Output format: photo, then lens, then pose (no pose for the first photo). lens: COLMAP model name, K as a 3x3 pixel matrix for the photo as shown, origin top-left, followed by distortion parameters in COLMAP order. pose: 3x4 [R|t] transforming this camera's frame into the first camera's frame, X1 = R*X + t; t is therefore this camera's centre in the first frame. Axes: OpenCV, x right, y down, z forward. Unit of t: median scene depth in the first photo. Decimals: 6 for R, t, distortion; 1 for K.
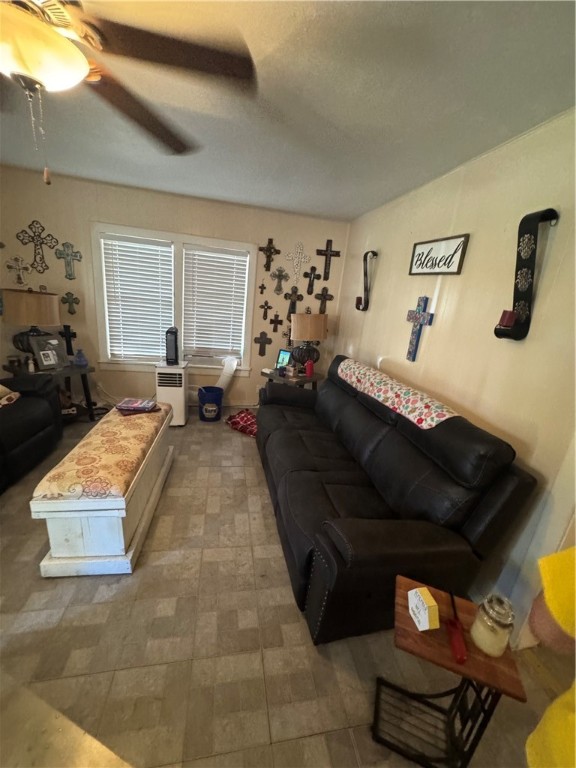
lens RADIAL K [[310.1, 0, 289.5], [0, 310.1, 383.2], [0, 0, 1]] dist [0.000781, -0.000461]
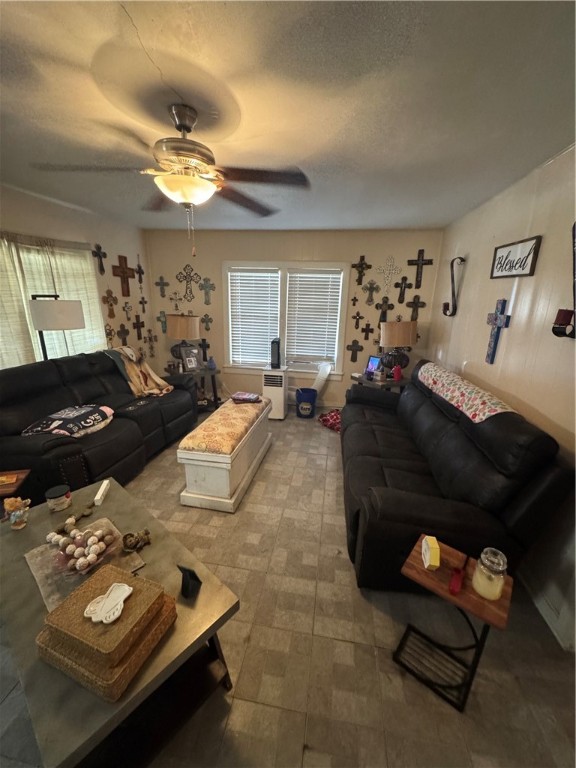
lens RADIAL K [[310.1, 0, 289.9], [0, 310.1, 382.4], [0, 0, 1]] dist [0.000781, -0.000461]
pose [[0.937979, 0.019997, -0.346114, 0.149787], [-0.032930, 0.998960, -0.031526, 0.047672], [0.345124, 0.040968, 0.937662, -0.183010]]
